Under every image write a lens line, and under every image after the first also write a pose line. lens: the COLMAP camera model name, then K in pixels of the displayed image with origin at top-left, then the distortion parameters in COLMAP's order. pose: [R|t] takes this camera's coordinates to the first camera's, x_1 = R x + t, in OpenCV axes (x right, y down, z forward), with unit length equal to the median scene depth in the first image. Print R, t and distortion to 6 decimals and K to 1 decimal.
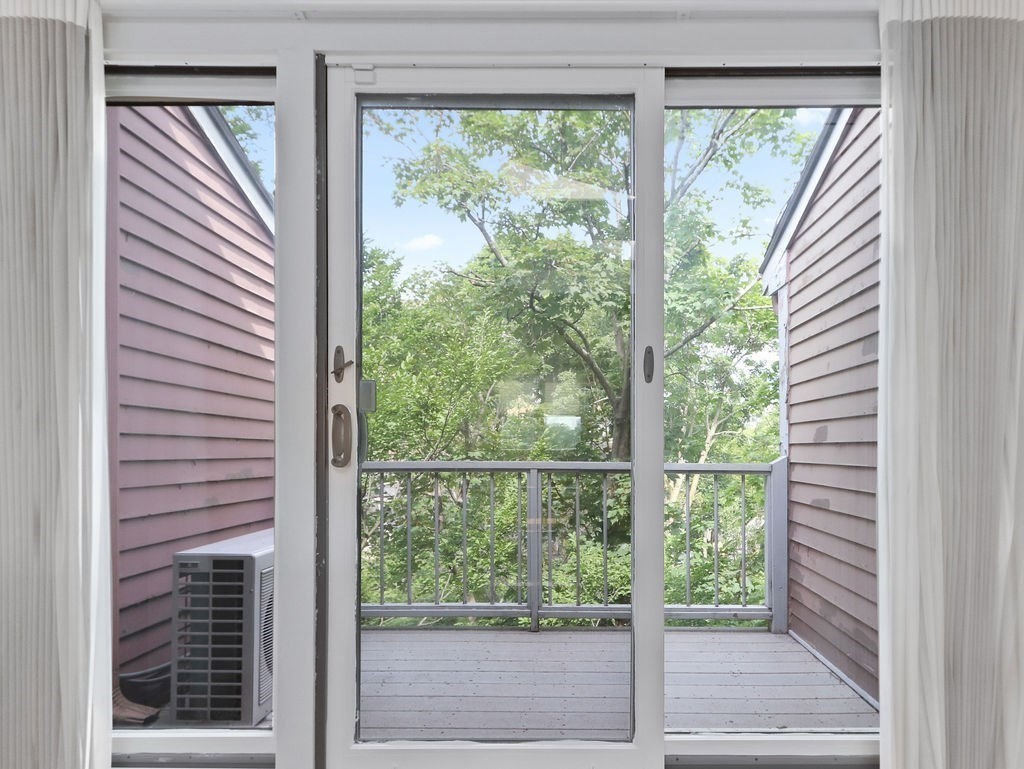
lens RADIAL K [[614.8, 0, 576.0], [0, 614.8, 457.0], [0, 0, 1]] dist [0.000562, 0.000110]
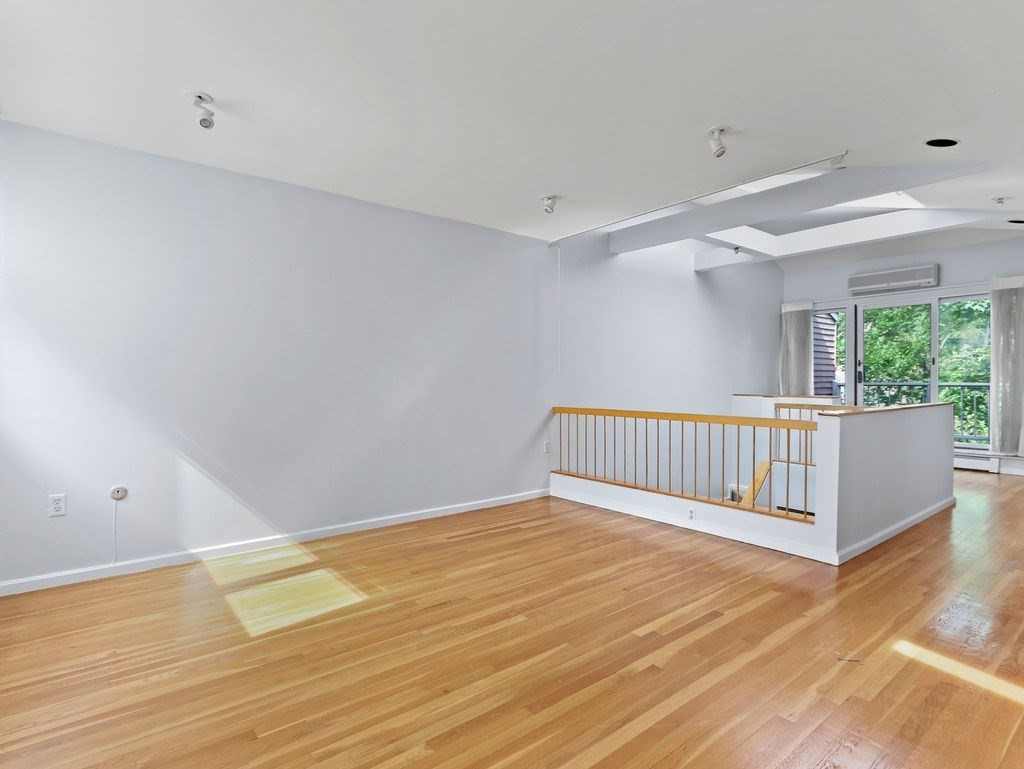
lens RADIAL K [[541.5, 0, 510.1], [0, 541.5, 387.4], [0, 0, 1]] dist [0.003755, 0.000787]
pose [[0.632210, 0.004497, -0.774784, 0.498300], [0.001832, 0.999972, 0.007298, 0.006010], [0.774795, -0.006033, 0.632184, -1.603375]]
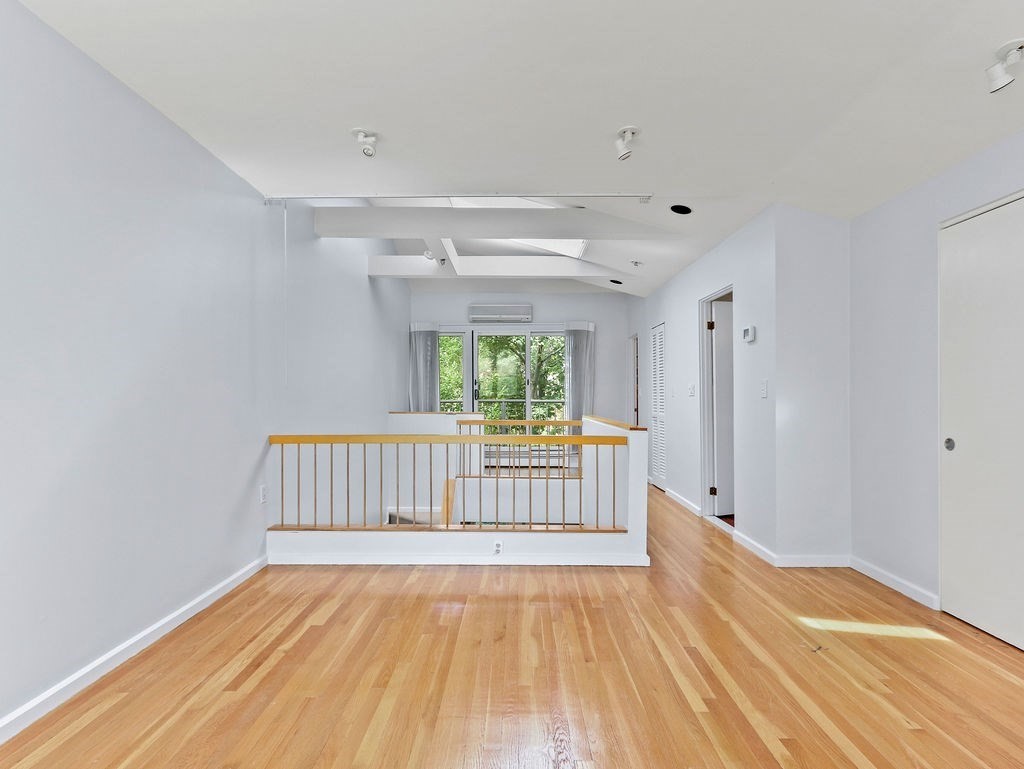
lens RADIAL K [[540.9, 0, 515.0], [0, 540.9, 398.3], [0, 0, 1]] dist [0.007976, 0.001080]
pose [[0.999986, -0.002580, 0.004550, -0.011317], [0.002583, 0.999996, -0.000632, 0.002259], [-0.004548, 0.000643, 0.999989, -1.605713]]
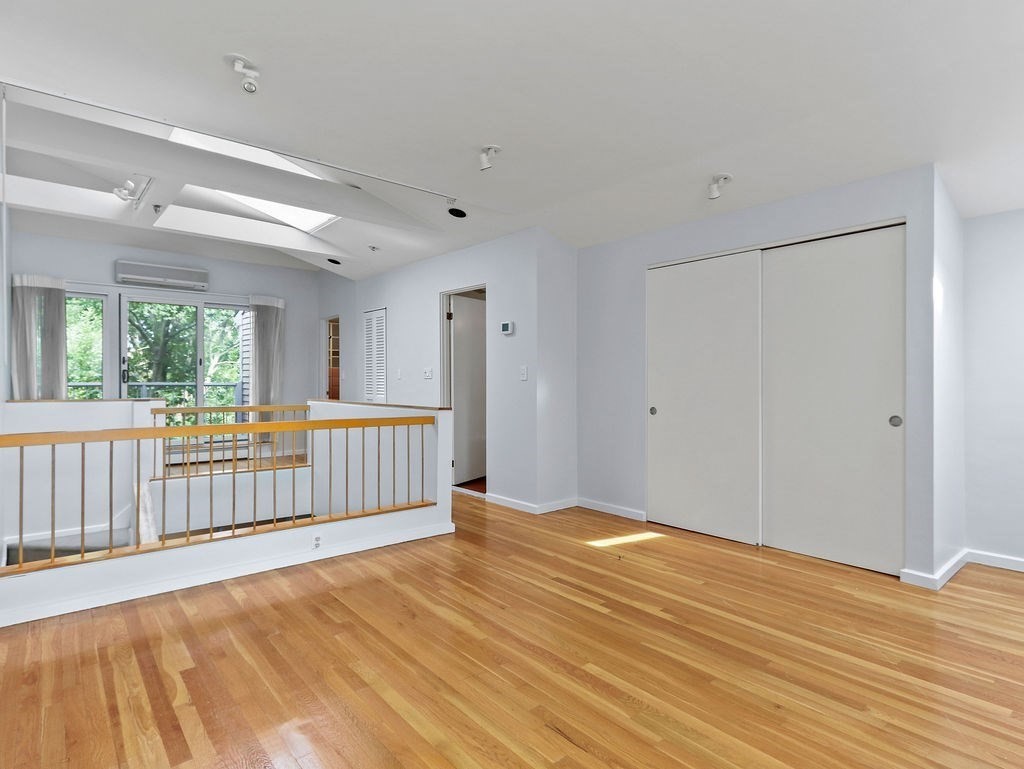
lens RADIAL K [[551.4, 0, 520.3], [0, 551.4, 380.8], [0, 0, 1]] dist [0.005377, 0.000201]
pose [[0.750193, -0.001491, 0.661218, -0.342602], [0.002088, 0.999998, -0.000114, 0.002913], [-0.661216, 0.001466, 0.750194, -1.554366]]
